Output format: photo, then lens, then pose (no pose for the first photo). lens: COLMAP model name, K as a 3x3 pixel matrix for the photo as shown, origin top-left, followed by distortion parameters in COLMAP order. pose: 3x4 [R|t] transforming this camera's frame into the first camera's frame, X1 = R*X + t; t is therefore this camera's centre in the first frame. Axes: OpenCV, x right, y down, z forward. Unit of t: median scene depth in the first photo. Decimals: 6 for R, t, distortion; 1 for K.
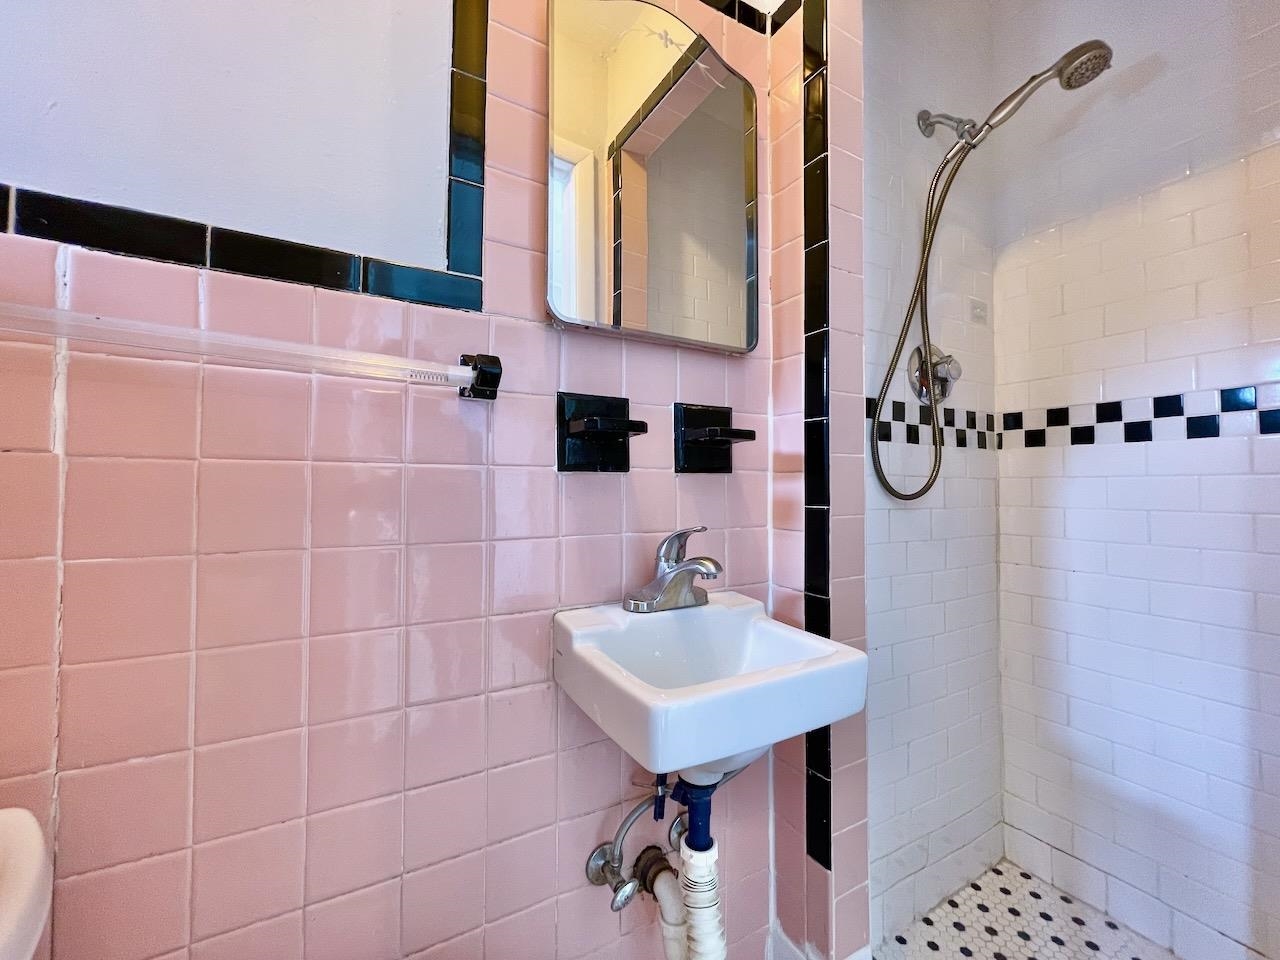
lens RADIAL K [[518.2, 0, 640.5], [0, 518.2, 478.5], [0, 0, 1]] dist [-0.000637, 0.000068]
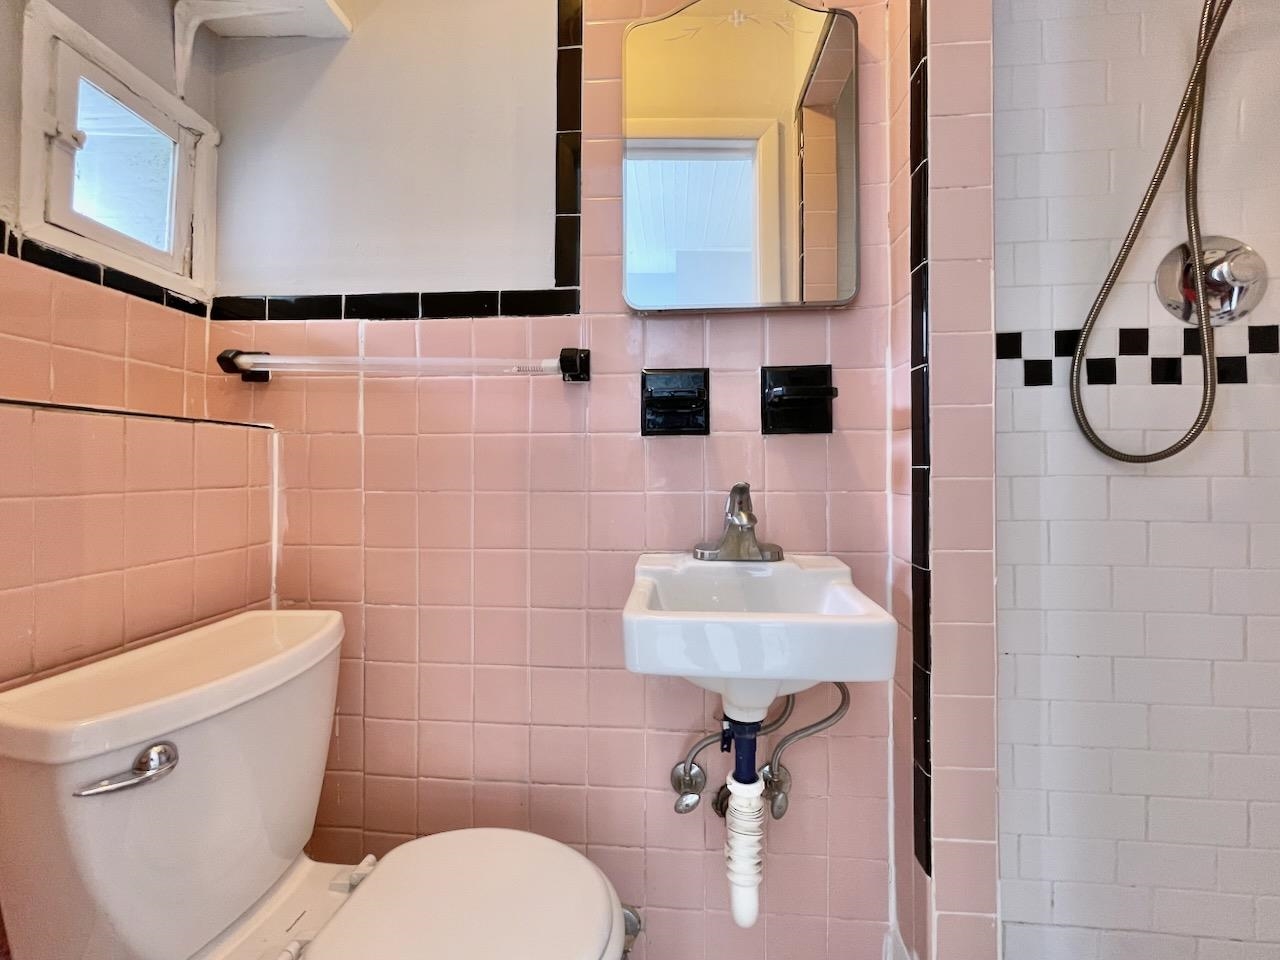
lens RADIAL K [[539.7, 0, 641.0], [0, 539.7, 471.9], [0, 0, 1]] dist [-0.001632, 0.000186]
pose [[0.827155, -0.001838, -0.561971, 0.476543], [0.013586, 0.999768, 0.016727, 0.042308], [0.561809, -0.021471, 0.826988, -0.025146]]
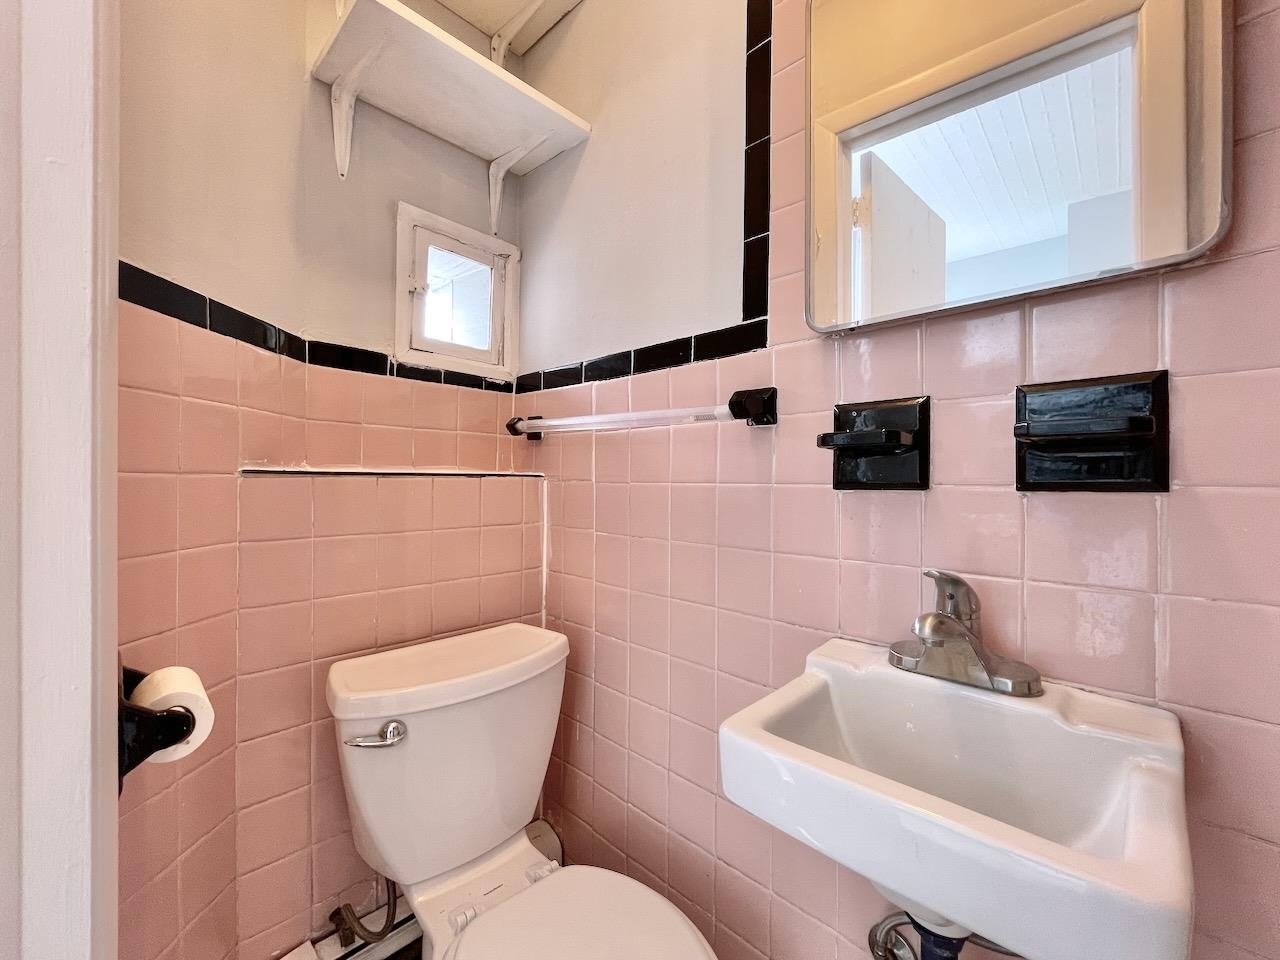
lens RADIAL K [[527.3, 0, 636.3], [0, 527.3, 483.7], [0, 0, 1]] dist [-0.002928, 0.000125]
pose [[0.266950, 0.004898, -0.963698, 0.597772], [0.010441, 0.999914, 0.007974, -0.032518], [0.963654, -0.012191, 0.266876, 0.353226]]
